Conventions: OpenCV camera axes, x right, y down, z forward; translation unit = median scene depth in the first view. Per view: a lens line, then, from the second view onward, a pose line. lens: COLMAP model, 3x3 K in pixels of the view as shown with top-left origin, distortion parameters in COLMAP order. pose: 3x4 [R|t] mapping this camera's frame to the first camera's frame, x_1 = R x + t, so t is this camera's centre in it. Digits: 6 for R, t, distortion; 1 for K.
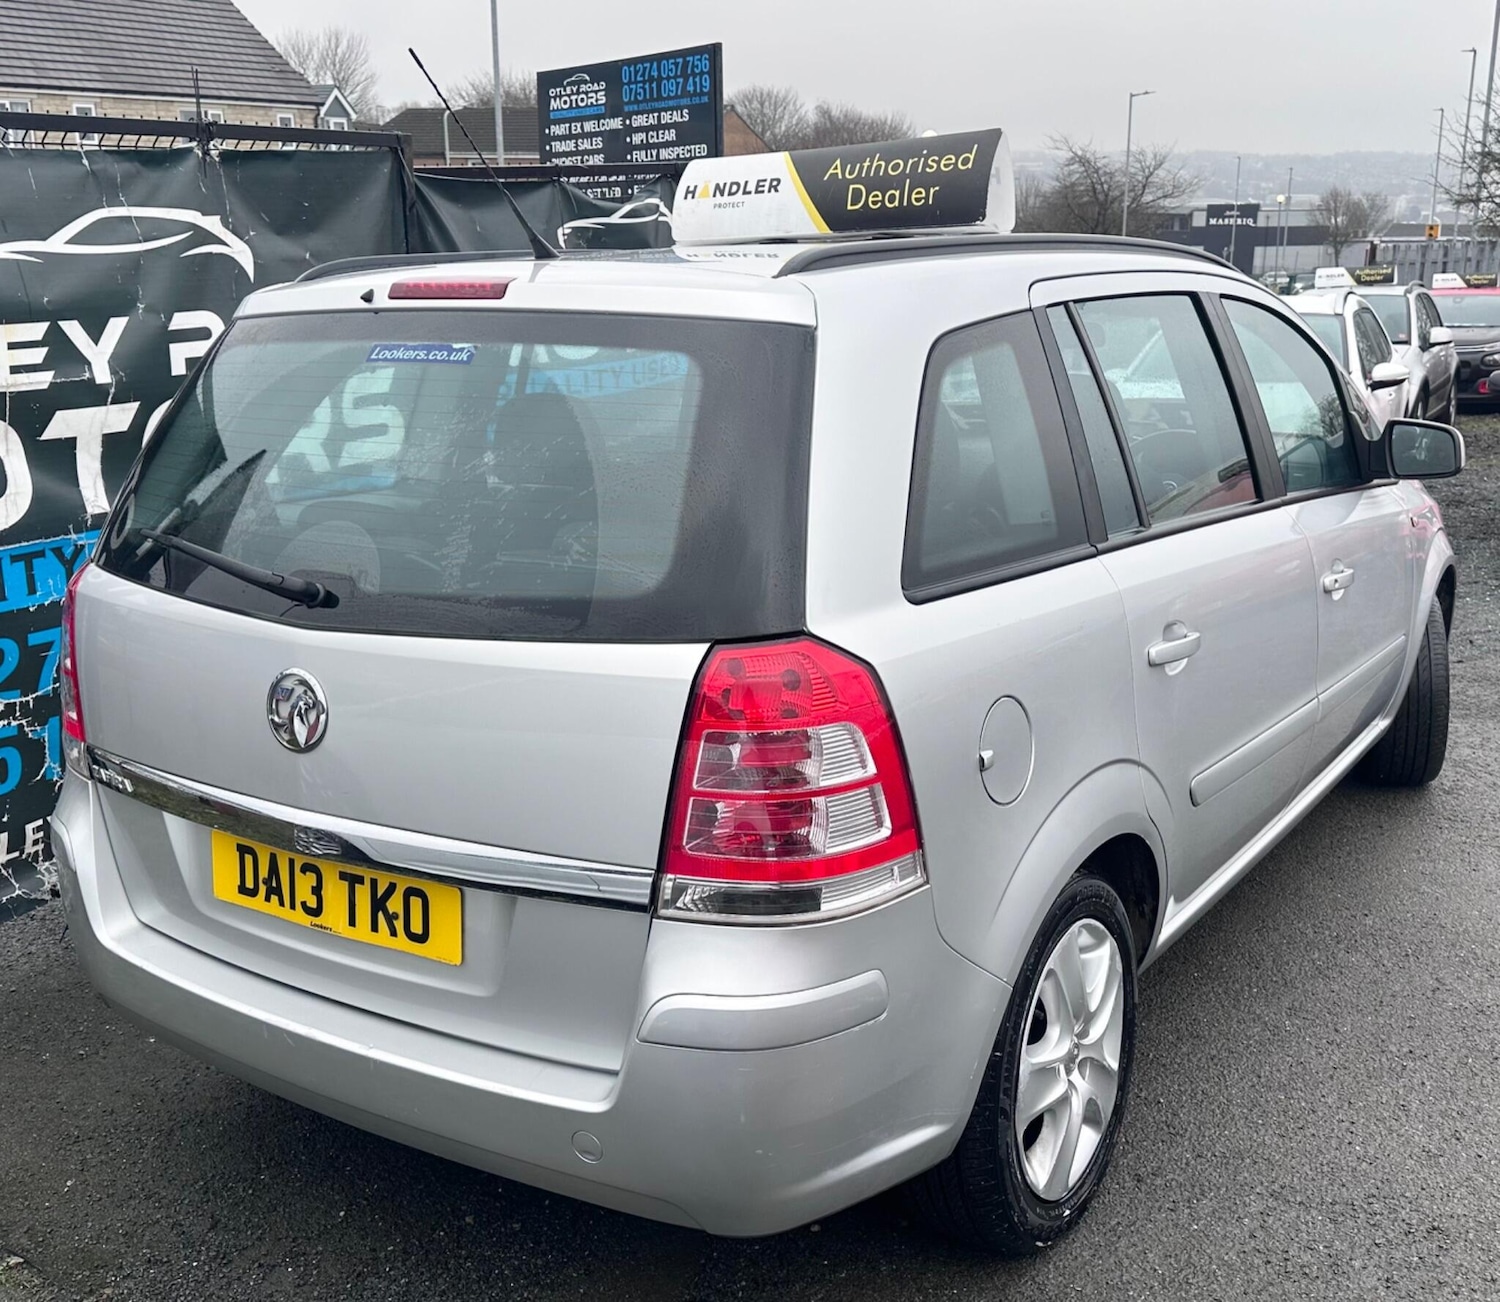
lens RADIAL K [[1552.7, 0, 701.8], [0, 1552.7, 614.0], [0, 0, 1]] dist [-0.013209, 0.000000]
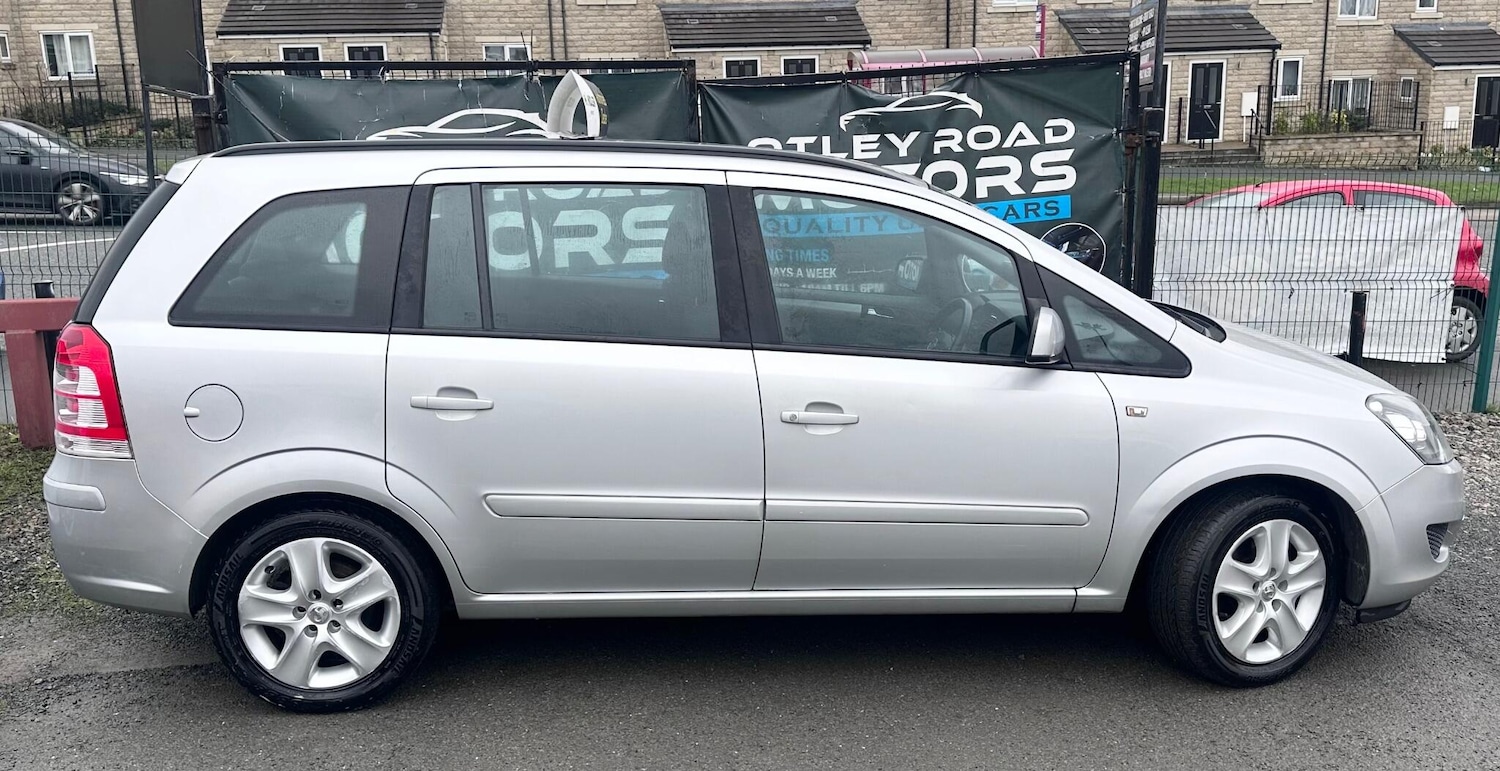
lens RADIAL K [[1312.1, 0, 773.8], [0, 1312.1, 359.2], [0, 0, 1]] dist [0.089367, -0.135973]
pose [[0.629577, 0.149334, -0.762451, 1.568727], [-0.174945, 0.983400, 0.048152, -0.148020], [0.756985, 0.103072, 0.645251, 0.383425]]
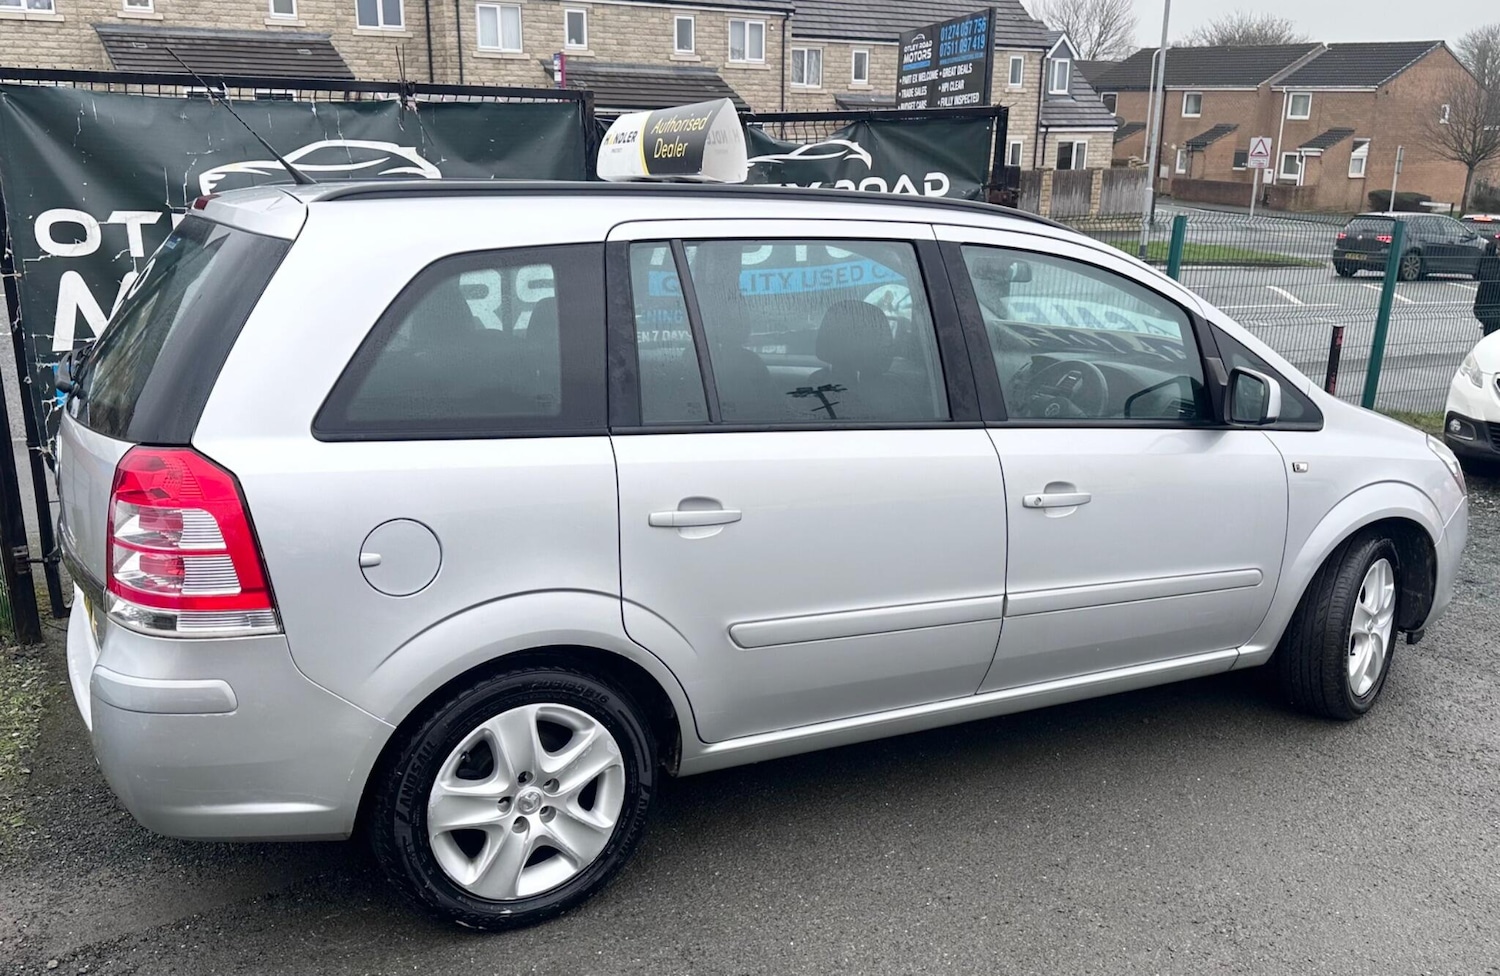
lens RADIAL K [[1281.1, 0, 789.2], [0, 1281.1, 509.1], [0, 0, 1]] dist [0.038659, -0.050262]
pose [[0.895112, 0.143218, -0.422211, 0.831055], [-0.130750, 0.989687, 0.058513, -0.057096], [0.426237, 0.002828, 0.904607, 0.088964]]
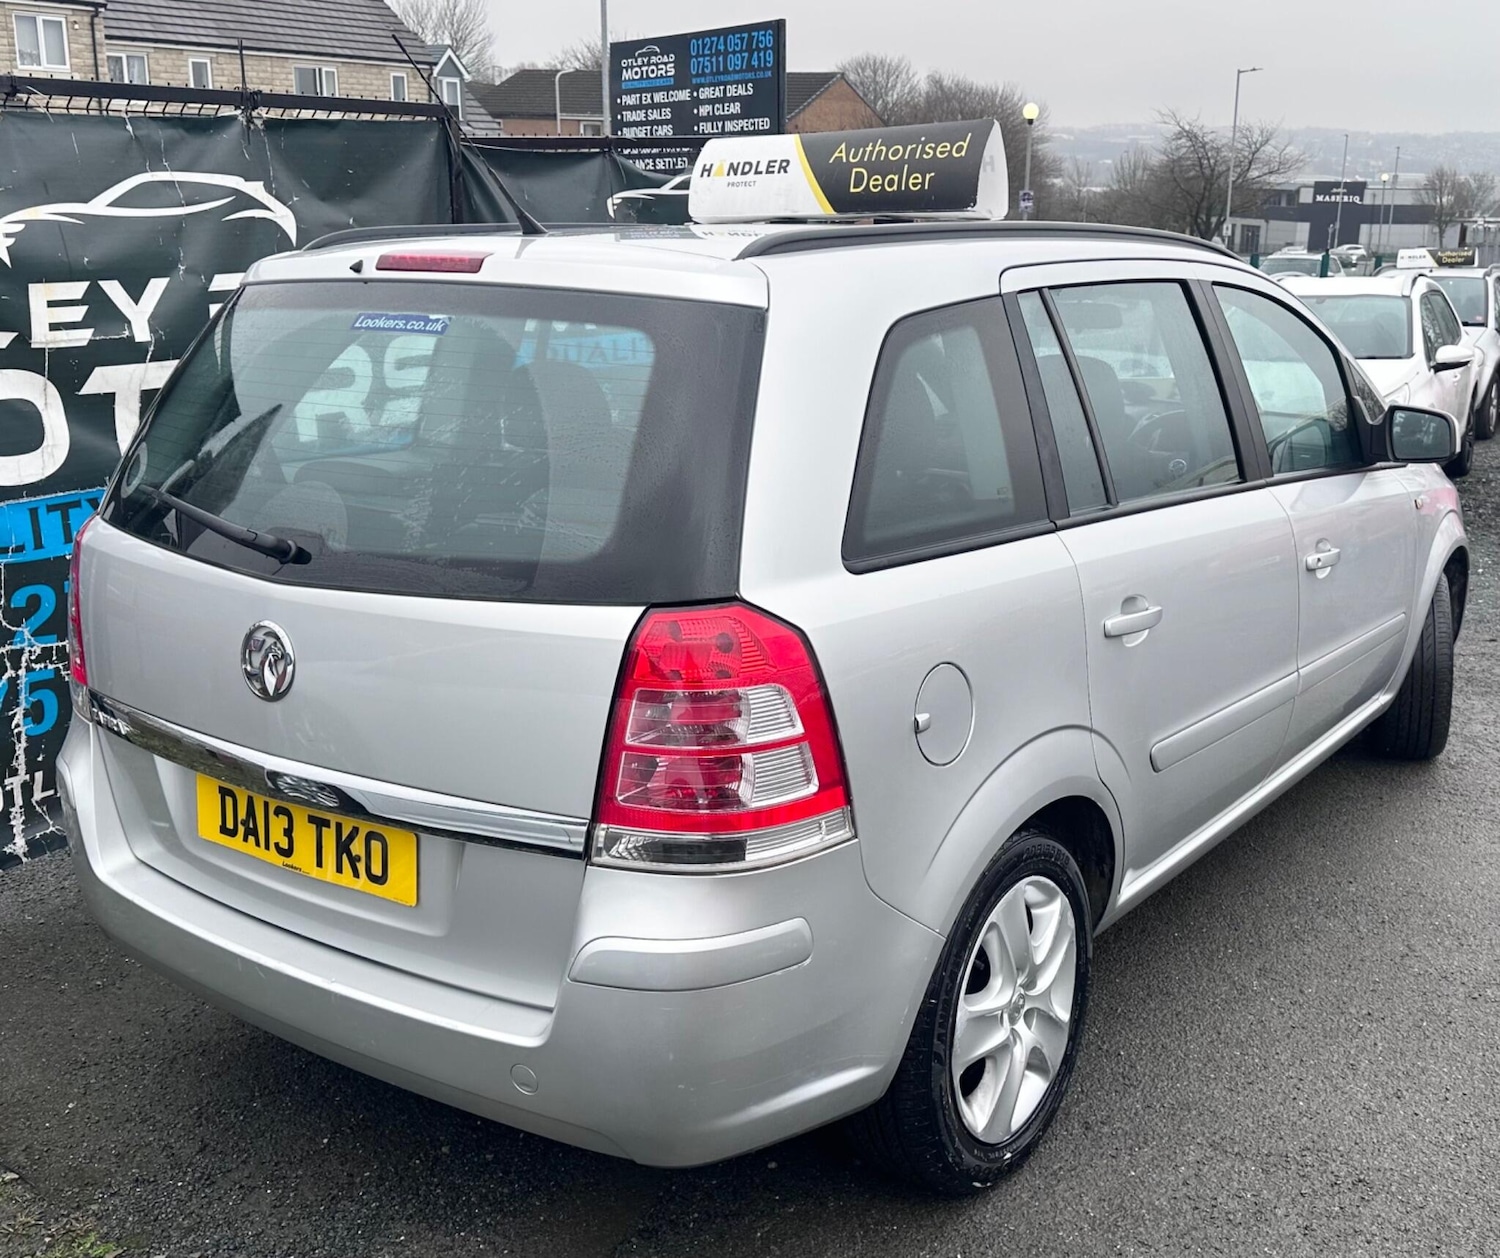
lens RADIAL K [[1530.4, 0, 796.9], [0, 1530.4, 586.9], [0, 0, 1]] dist [-0.012696, 0.000000]
pose [[0.999722, 0.023414, -0.002677, 0.081311], [-0.023393, 0.999698, 0.007538, -0.003547], [0.002853, -0.007473, 0.999968, -0.031236]]
